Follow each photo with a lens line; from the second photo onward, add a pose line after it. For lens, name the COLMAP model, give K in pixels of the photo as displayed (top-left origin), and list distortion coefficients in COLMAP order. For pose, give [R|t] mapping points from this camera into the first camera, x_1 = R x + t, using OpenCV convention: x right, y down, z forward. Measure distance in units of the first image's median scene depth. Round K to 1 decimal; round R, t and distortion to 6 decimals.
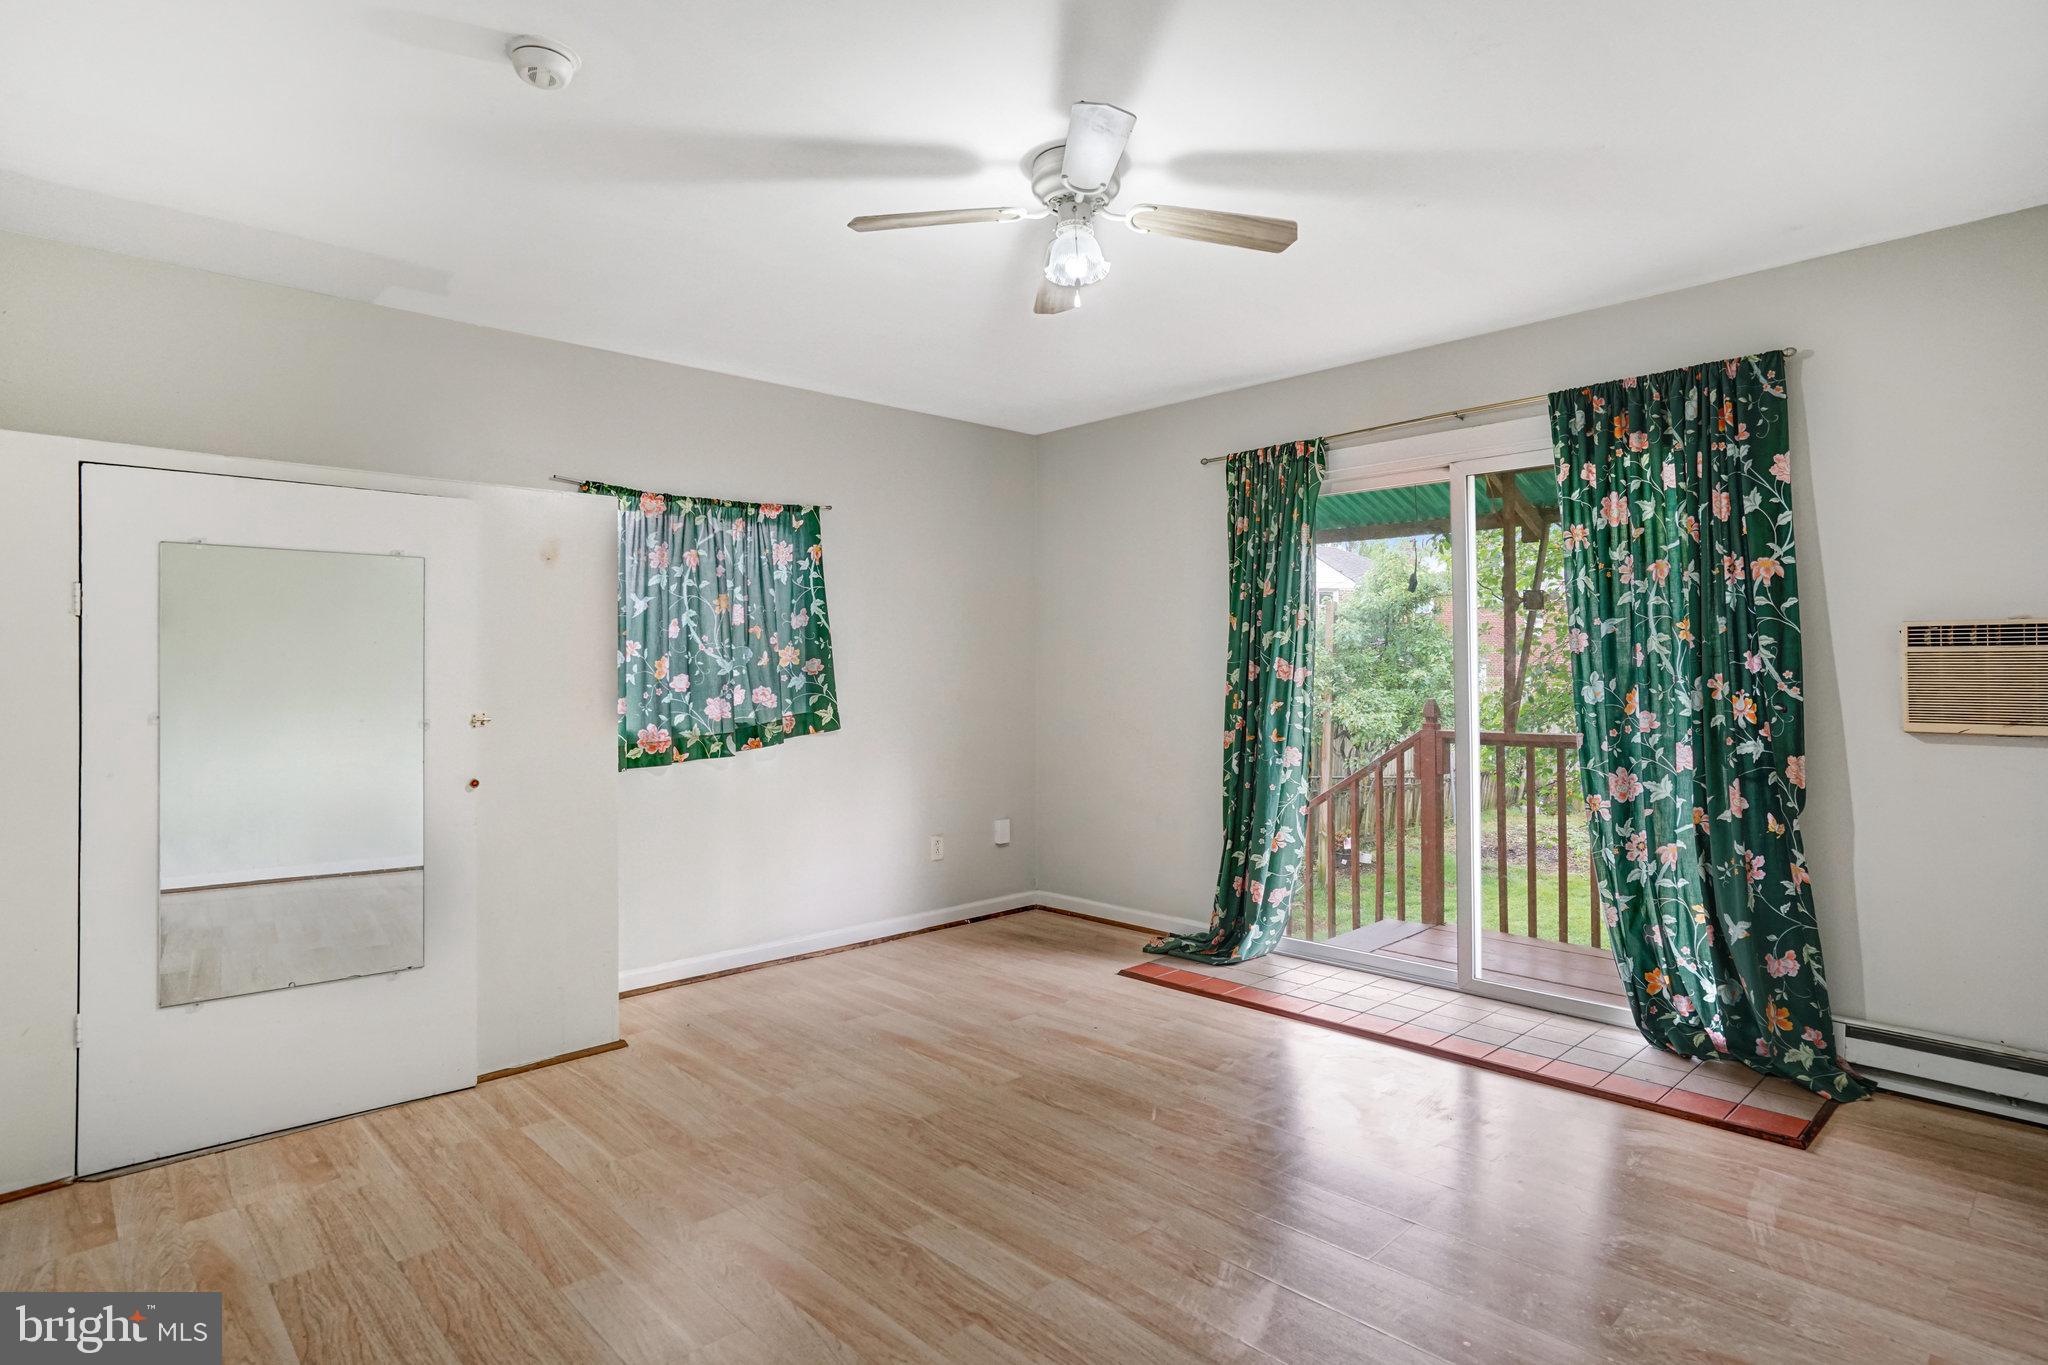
lens RADIAL K [[1089.7, 0, 1010.6], [0, 1089.7, 668.5], [0, 0, 1]] dist [-0.039006, 0.025631]
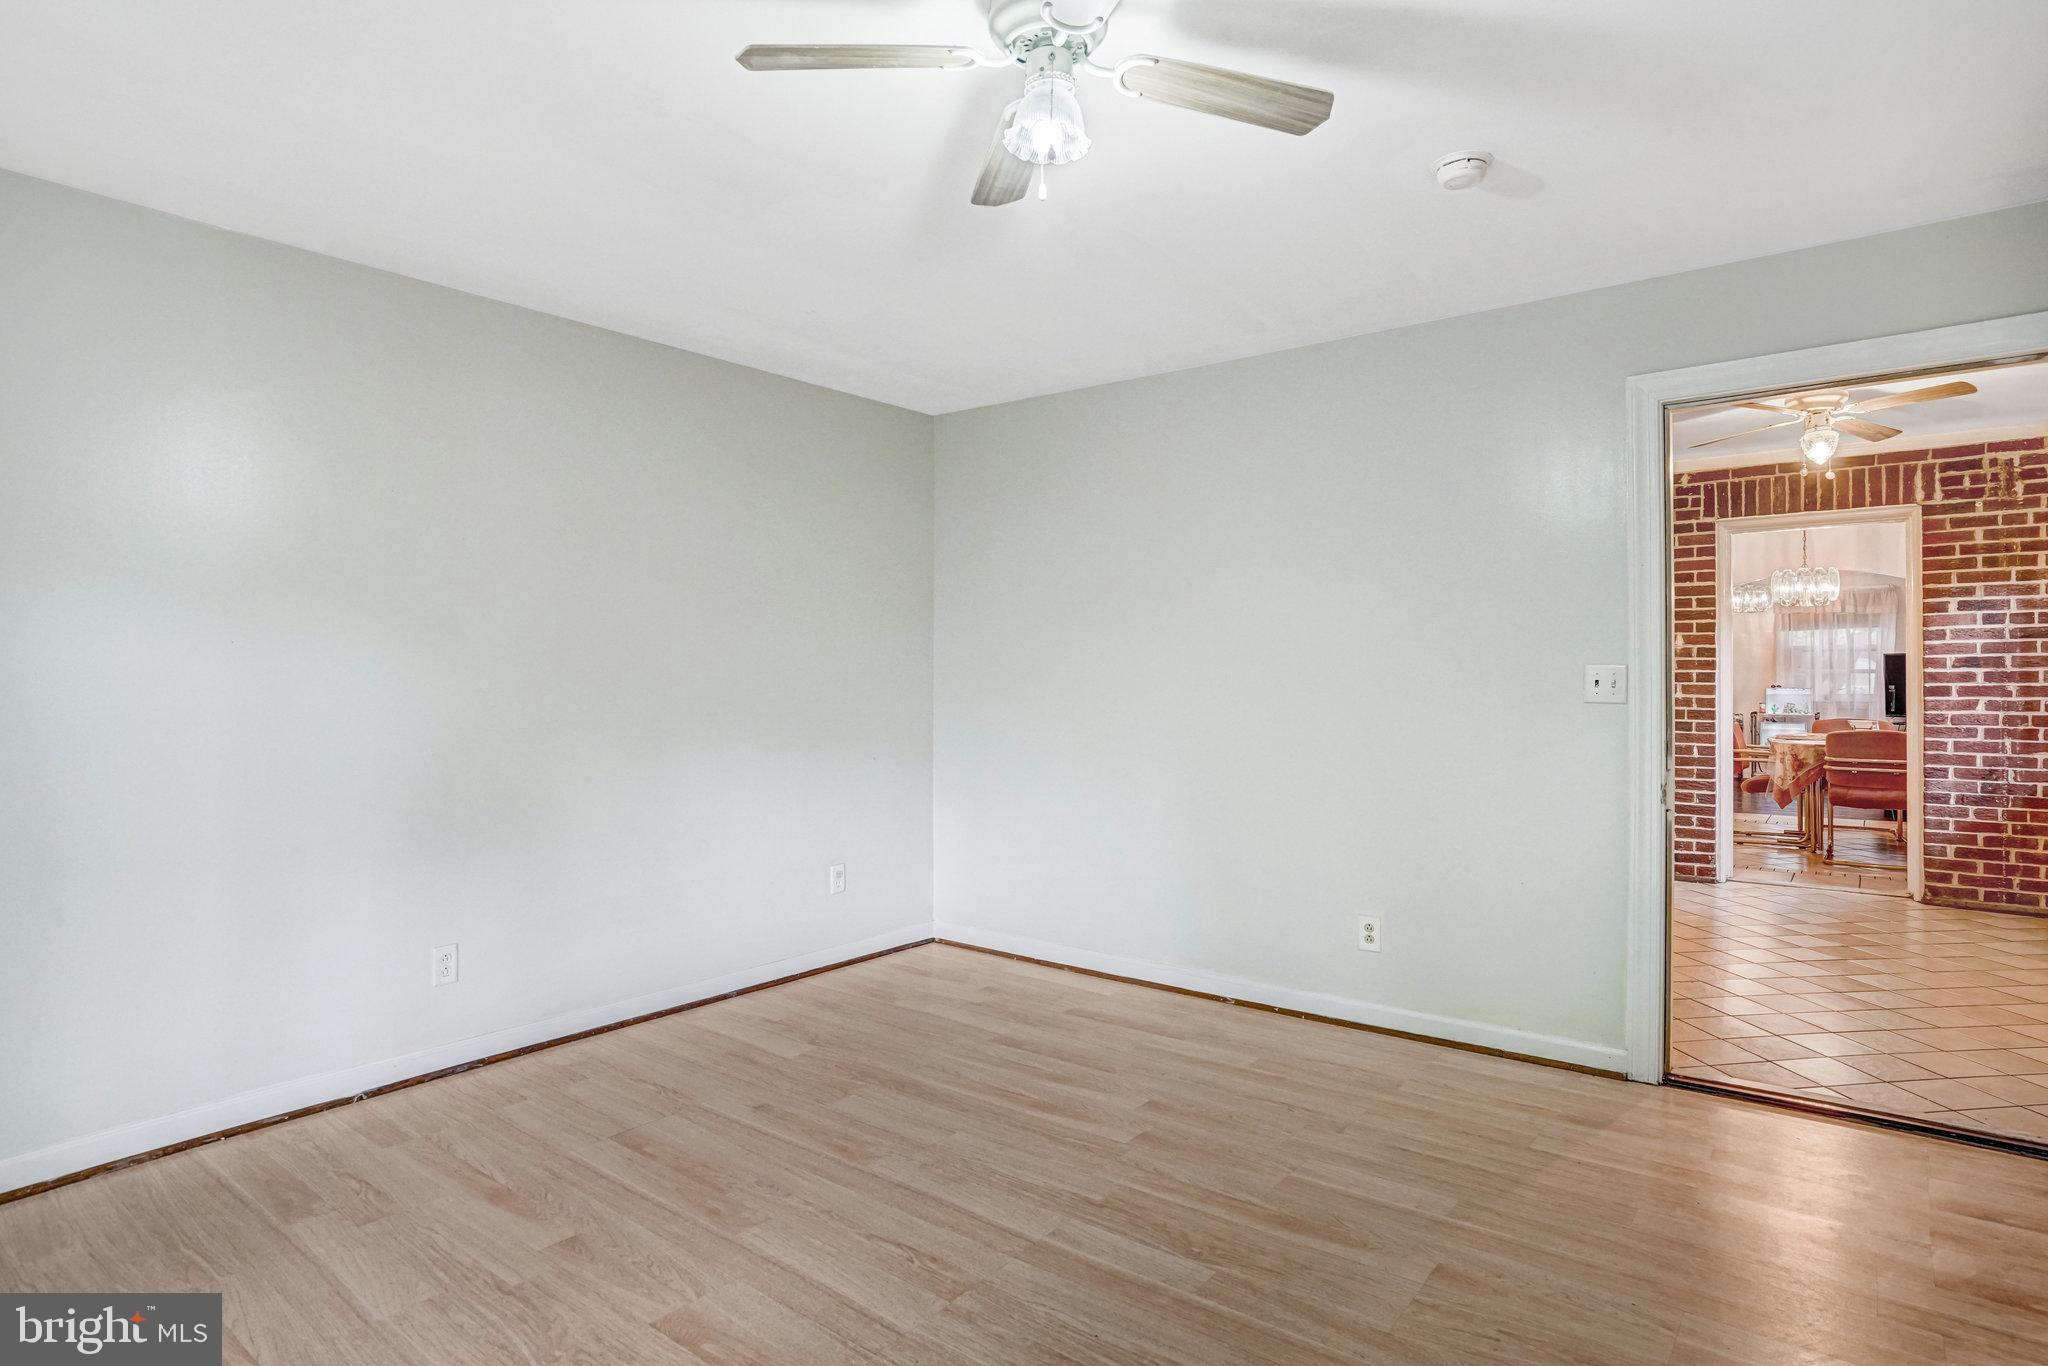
lens RADIAL K [[1089.7, 0, 1010.6], [0, 1089.7, 669.0], [0, 0, 1]] dist [-0.039006, 0.025631]
pose [[-0.990478, 0.009974, -0.137309, 0.112956], [0.011712, 0.999861, -0.011855, 0.003152], [0.137172, -0.013350, -0.990457, 1.076660]]
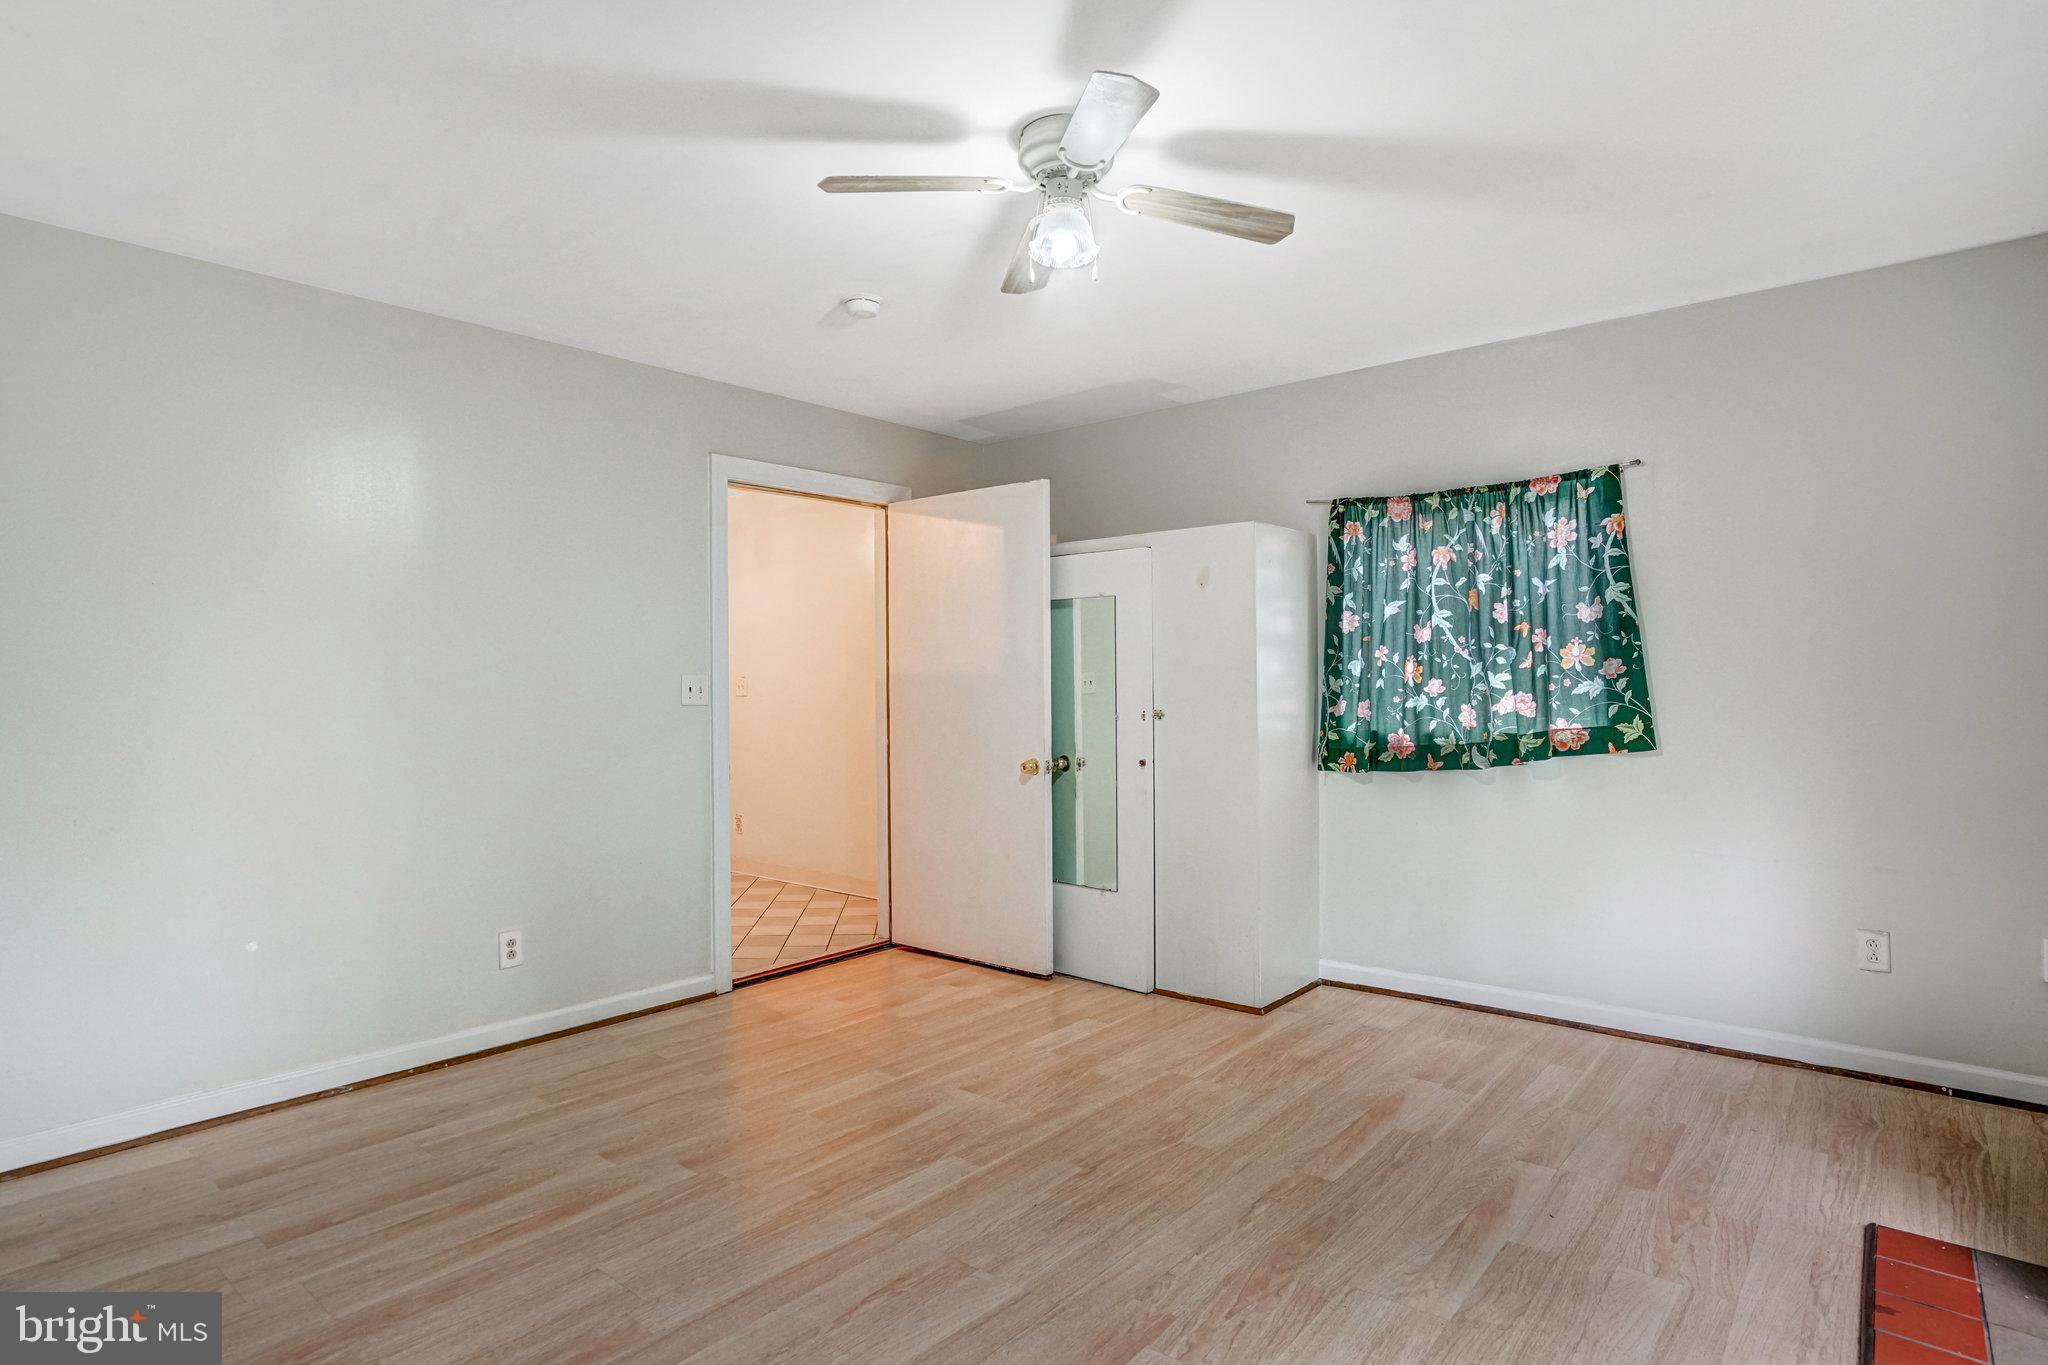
lens RADIAL K [[1089.7, 0, 1010.6], [0, 1089.7, 668.5], [0, 0, 1]] dist [-0.039006, 0.025631]
pose [[0.104298, -0.006989, -0.994522, 0.610607], [0.009995, 0.999932, -0.005979, -0.001468], [0.994496, -0.009316, 0.104361, 0.531427]]
